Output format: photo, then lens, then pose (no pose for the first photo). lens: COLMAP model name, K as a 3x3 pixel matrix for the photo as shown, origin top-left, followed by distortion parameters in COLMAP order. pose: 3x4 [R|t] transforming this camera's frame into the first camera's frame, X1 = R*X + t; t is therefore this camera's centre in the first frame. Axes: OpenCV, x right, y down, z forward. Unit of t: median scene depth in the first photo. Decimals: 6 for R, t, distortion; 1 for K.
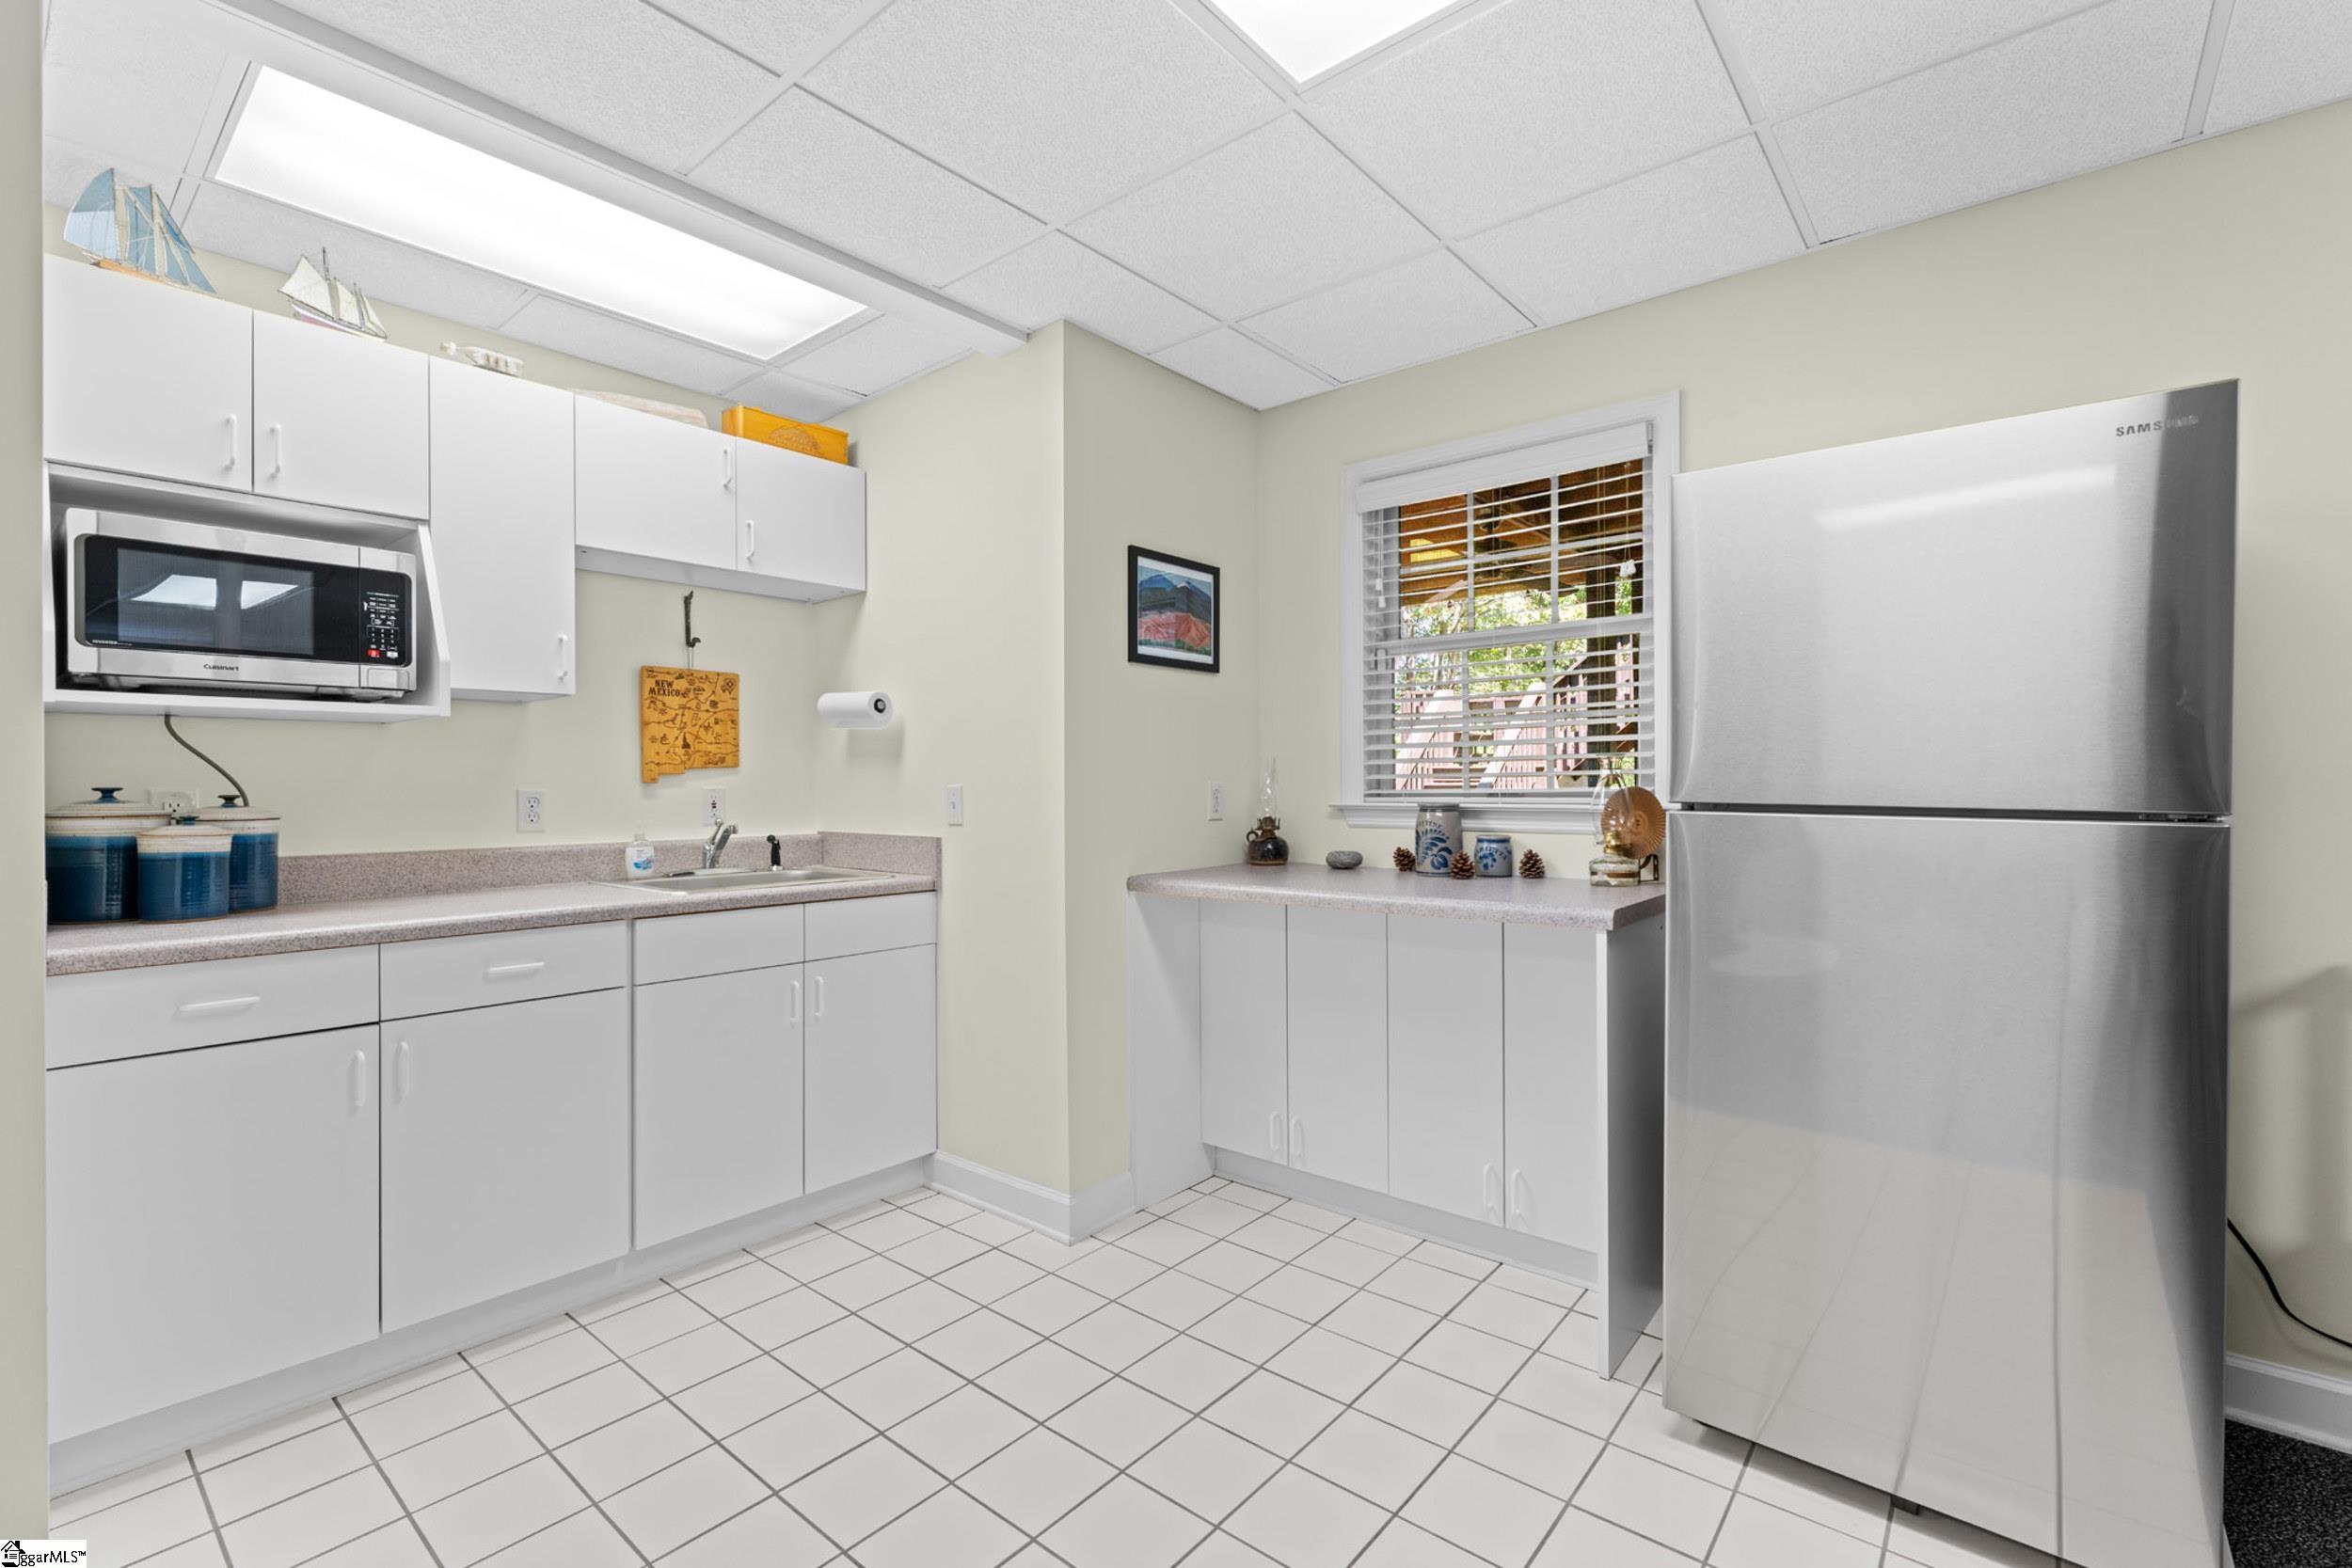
lens RADIAL K [[1017.3, 0, 1178.0], [0, 1017.3, 795.9], [0, 0, 1]] dist [-0.000426, 0.000046]
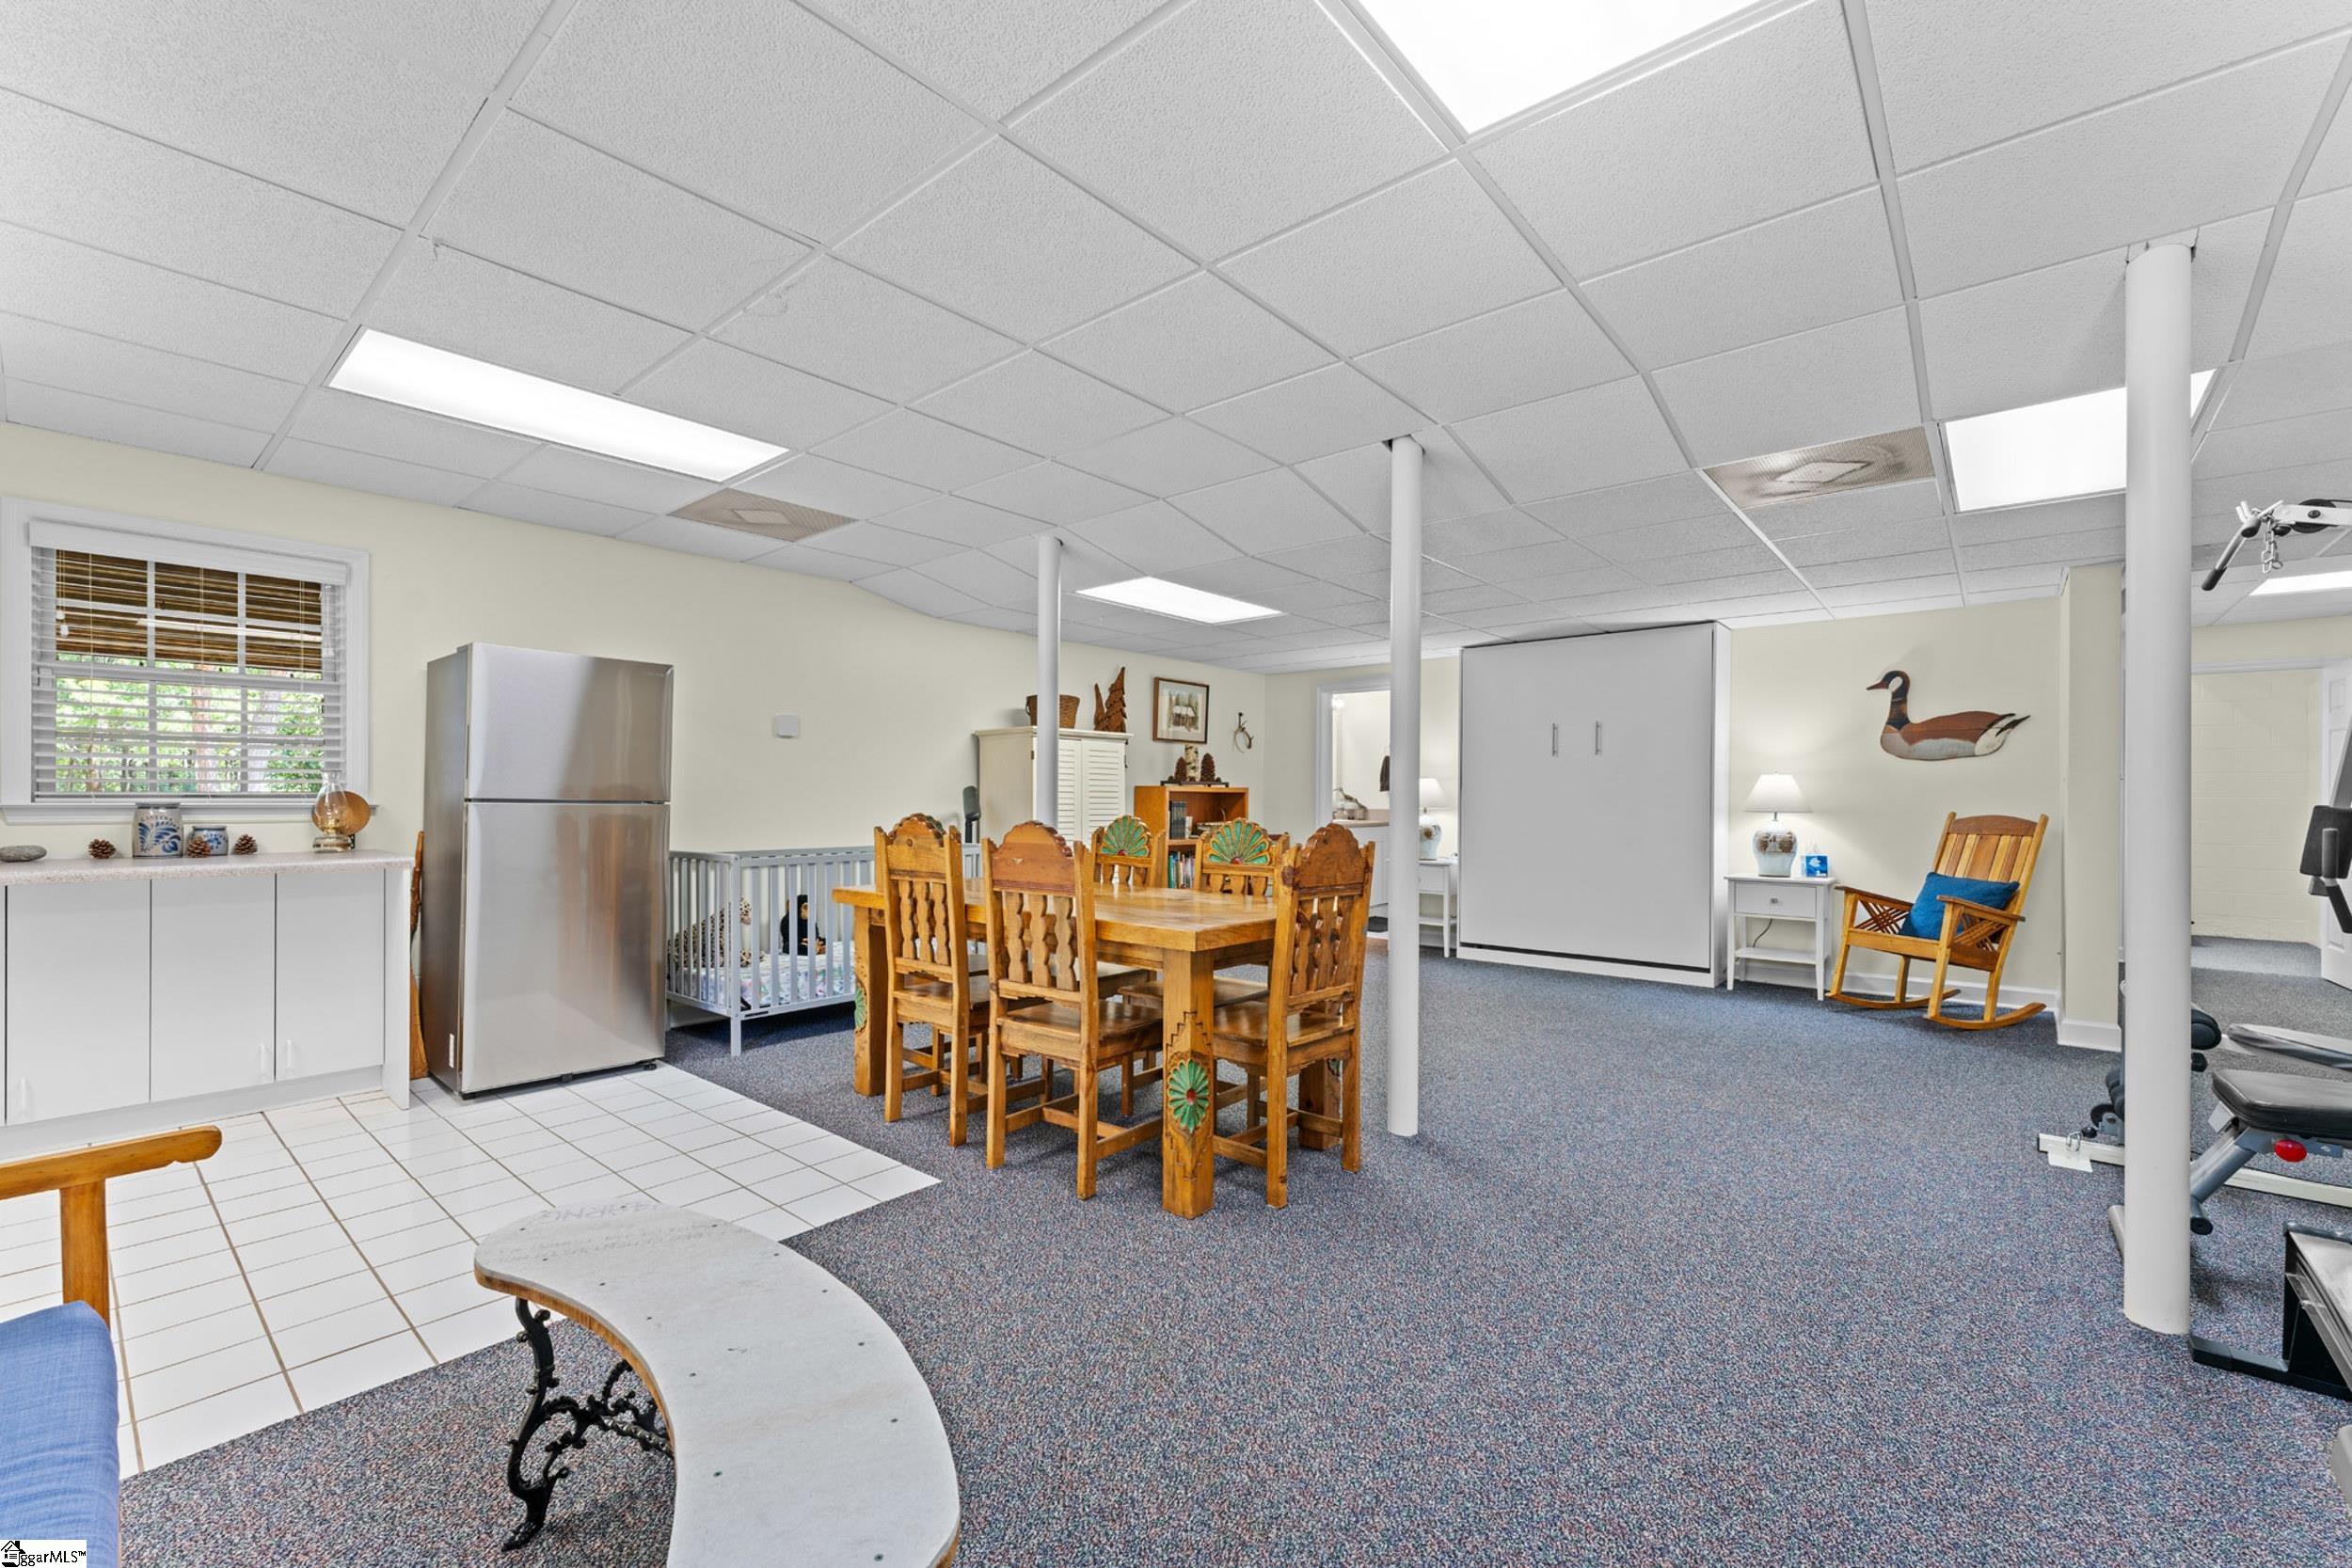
lens RADIAL K [[970.7, 0, 1175.2], [0, 970.7, 791.3], [0, 0, 1]] dist [0.000131, -0.000085]
pose [[0.005659, 0.004388, 0.999974, -0.977370], [0.000752, 0.999990, -0.004392, -0.000621], [-0.999984, 0.000777, 0.005656, -0.301634]]
